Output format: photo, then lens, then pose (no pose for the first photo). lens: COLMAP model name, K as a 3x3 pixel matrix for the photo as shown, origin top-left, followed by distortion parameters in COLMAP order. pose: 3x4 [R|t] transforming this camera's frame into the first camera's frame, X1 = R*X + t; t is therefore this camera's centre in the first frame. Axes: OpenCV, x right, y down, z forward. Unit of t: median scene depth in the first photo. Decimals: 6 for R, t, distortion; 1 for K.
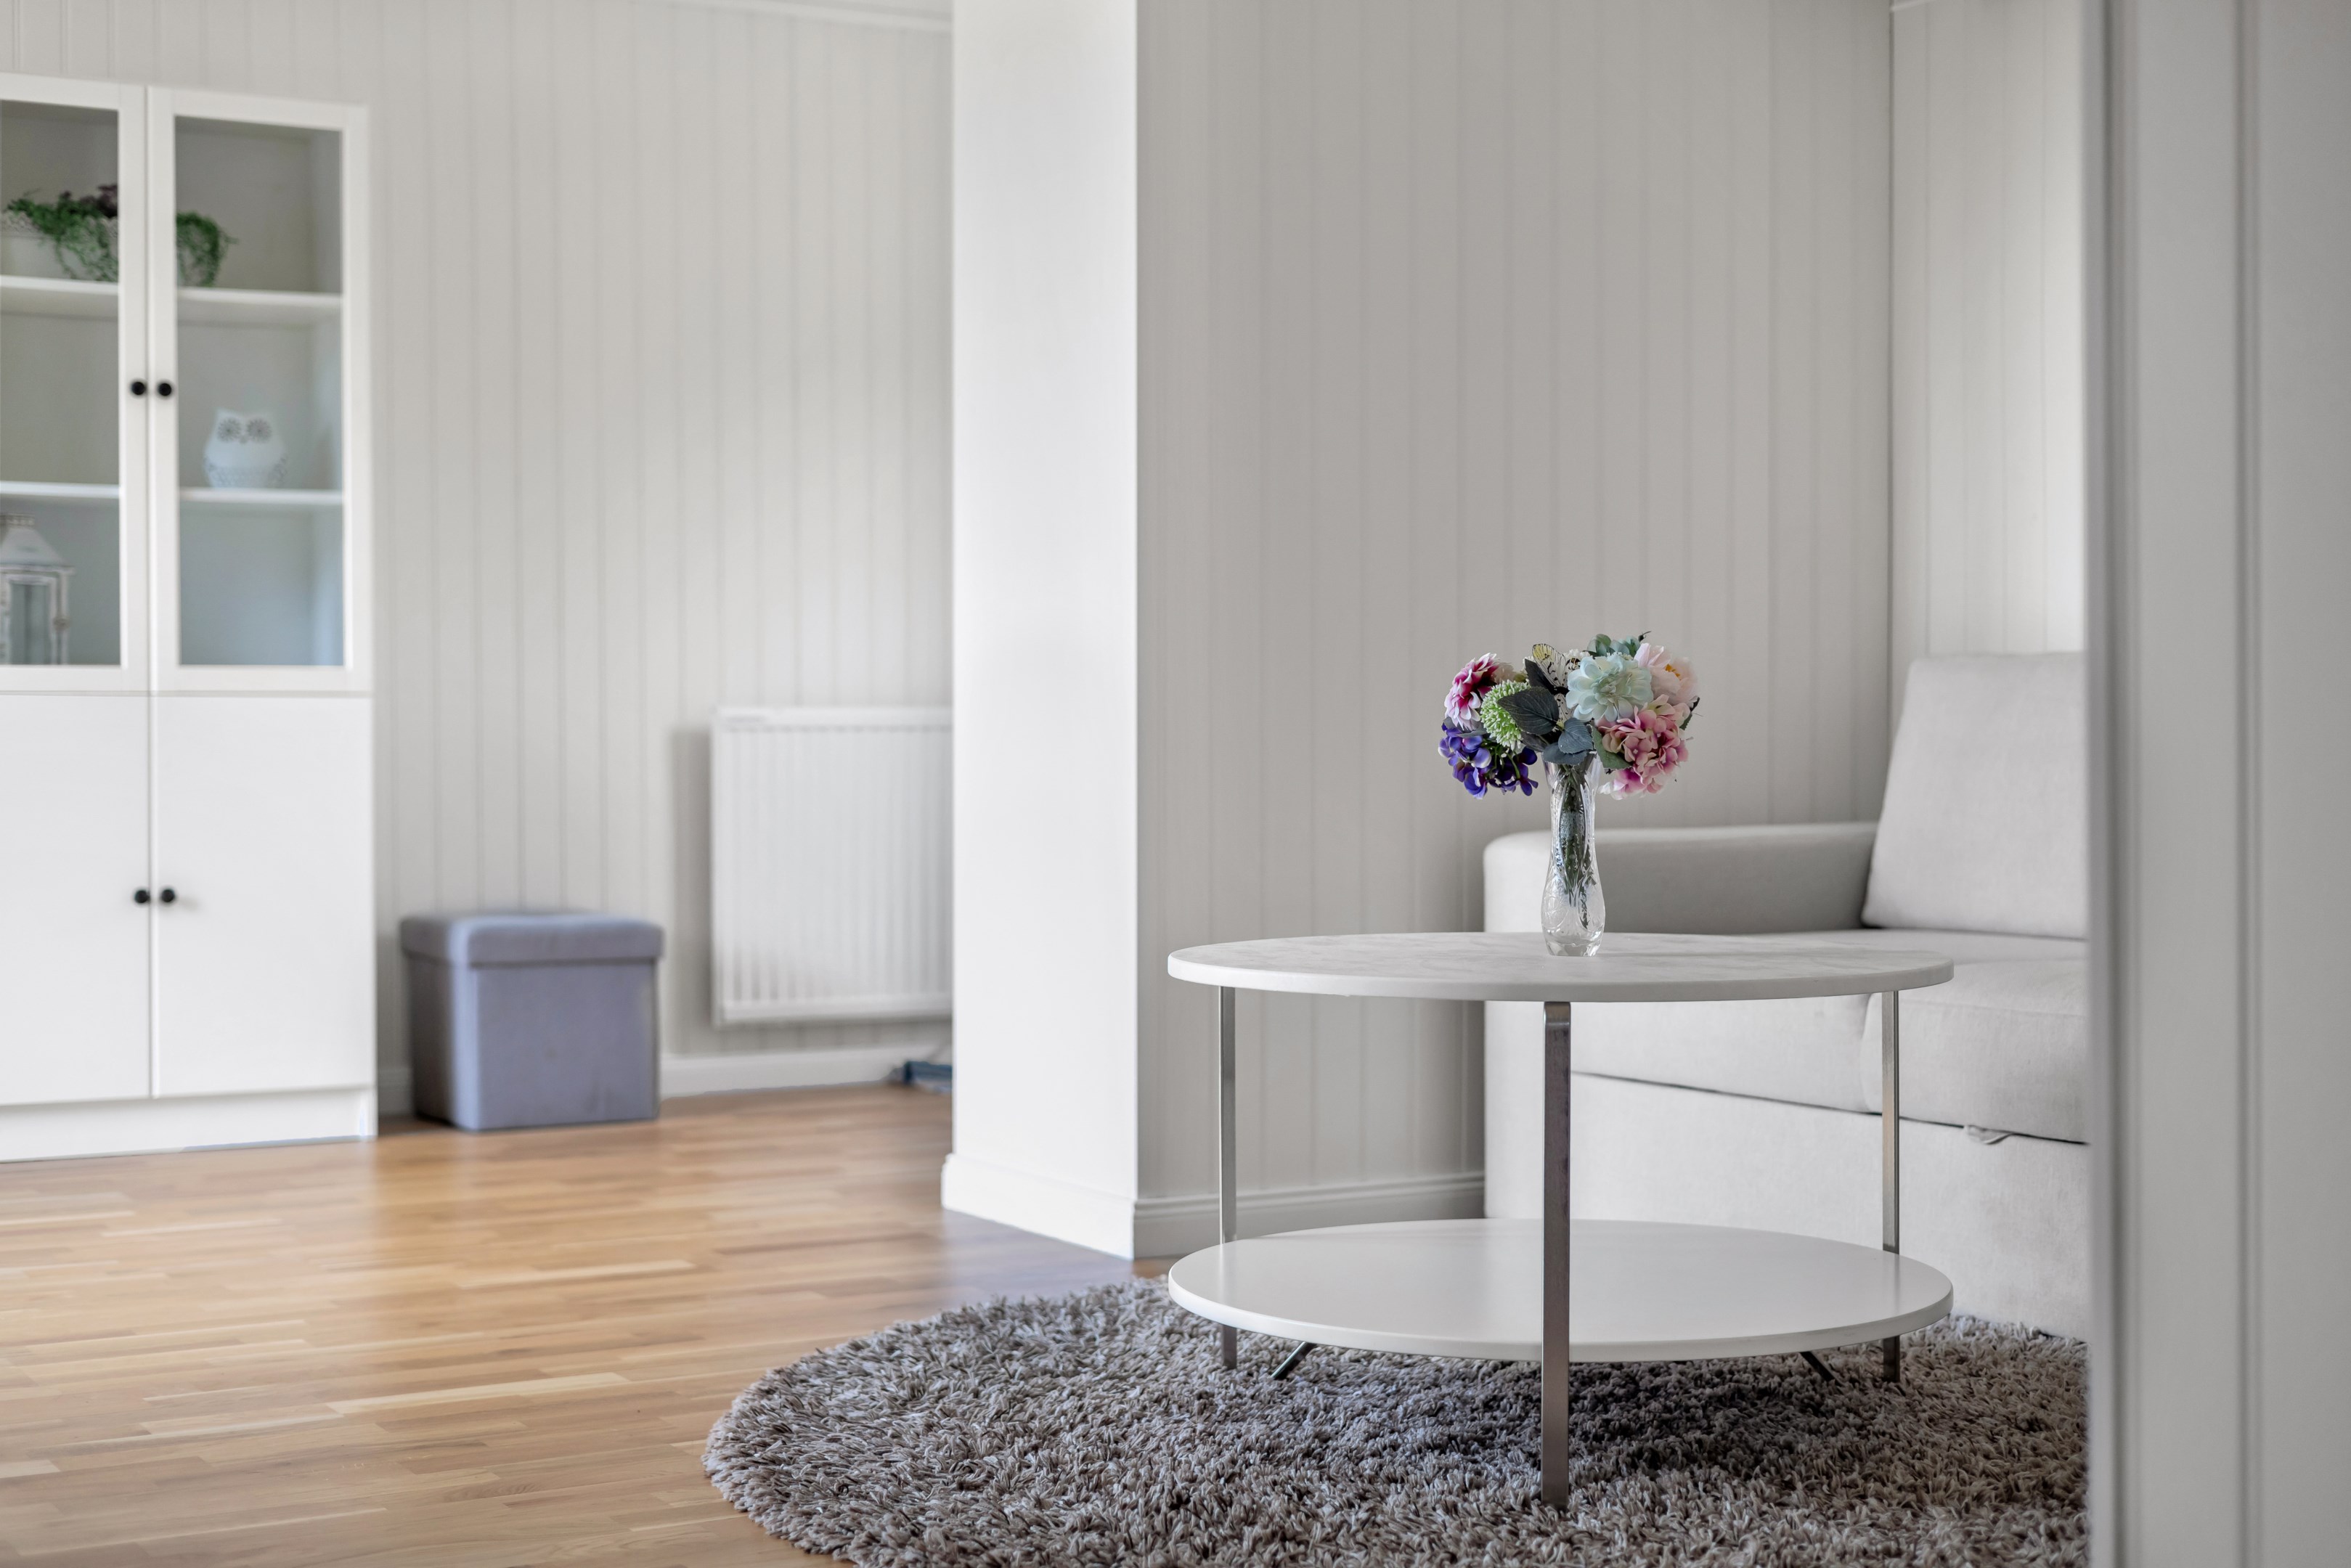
lens RADIAL K [[3349.5, 0, 1164.2], [0, 3349.5, 790.0], [0, 0, 1]] dist [0.025703, 0.000000]
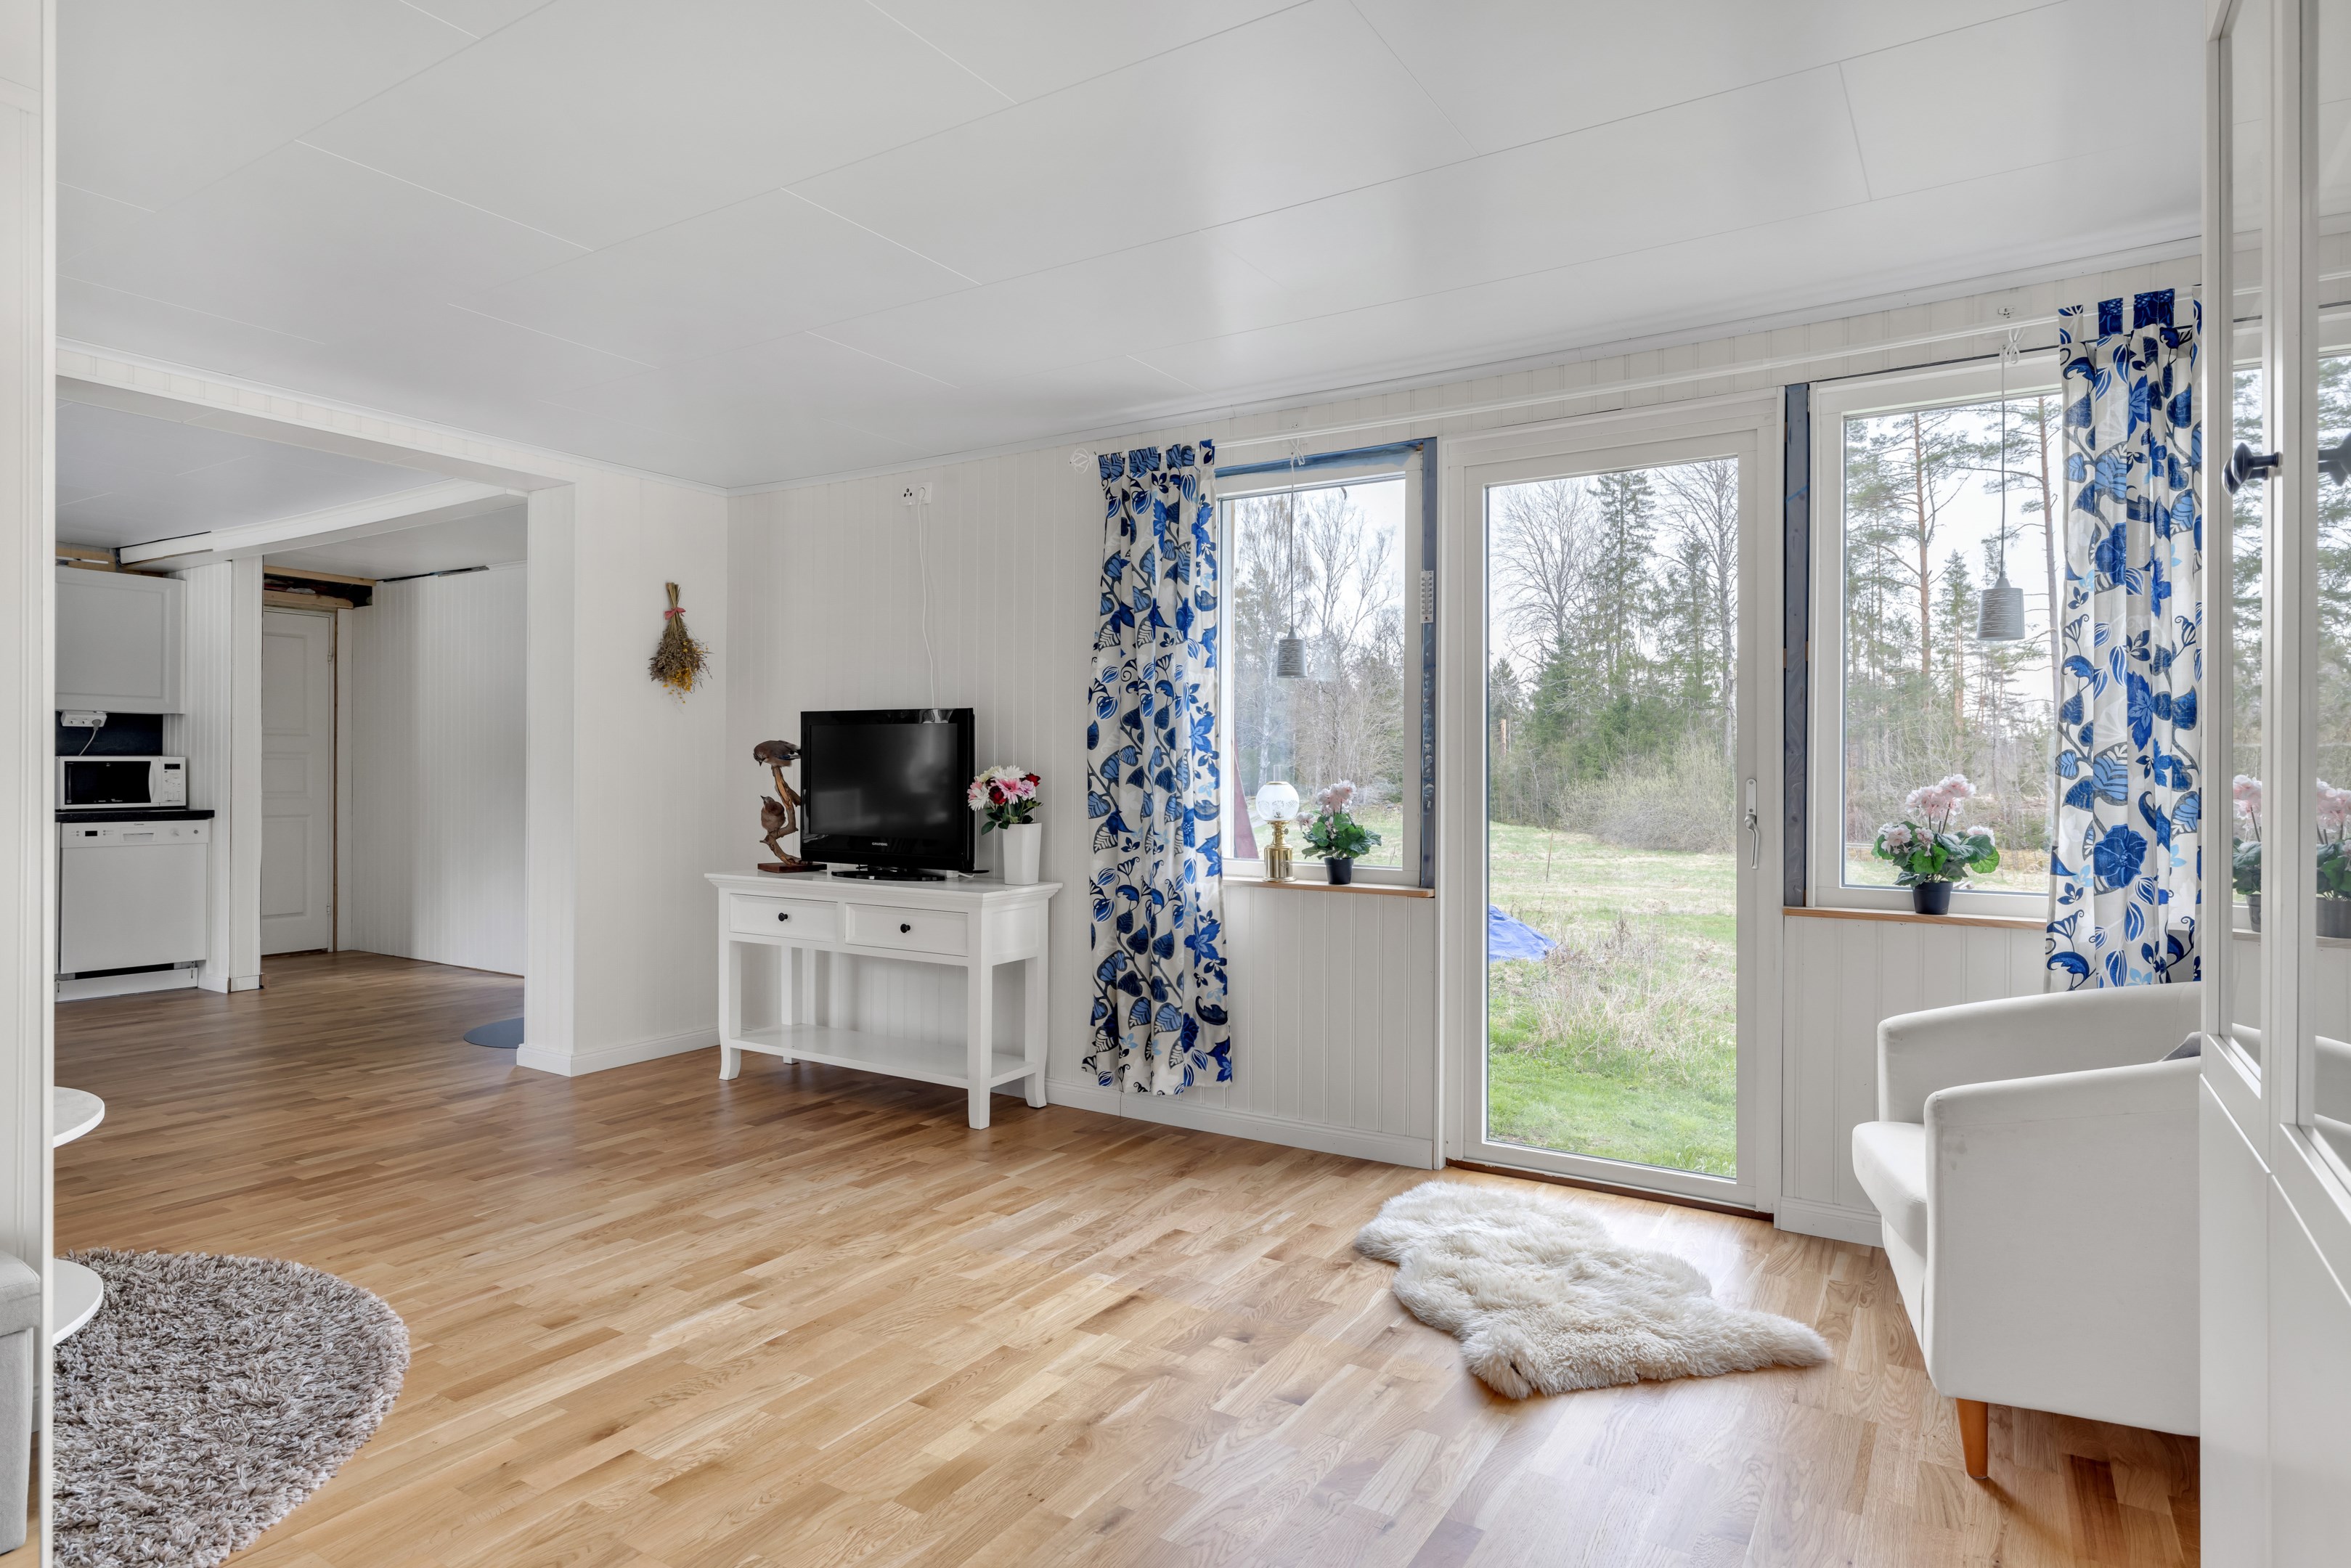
lens RADIAL K [[1309.6, 0, 1180.4], [0, 1309.6, 776.3], [0, 0, 1]] dist [0.003914, 0.000039]
pose [[-0.879645, 0.003981, -0.475614, -0.103159], [-0.001913, 0.999927, 0.011906, -0.083492], [0.475626, 0.011383, -0.879574, 1.129798]]
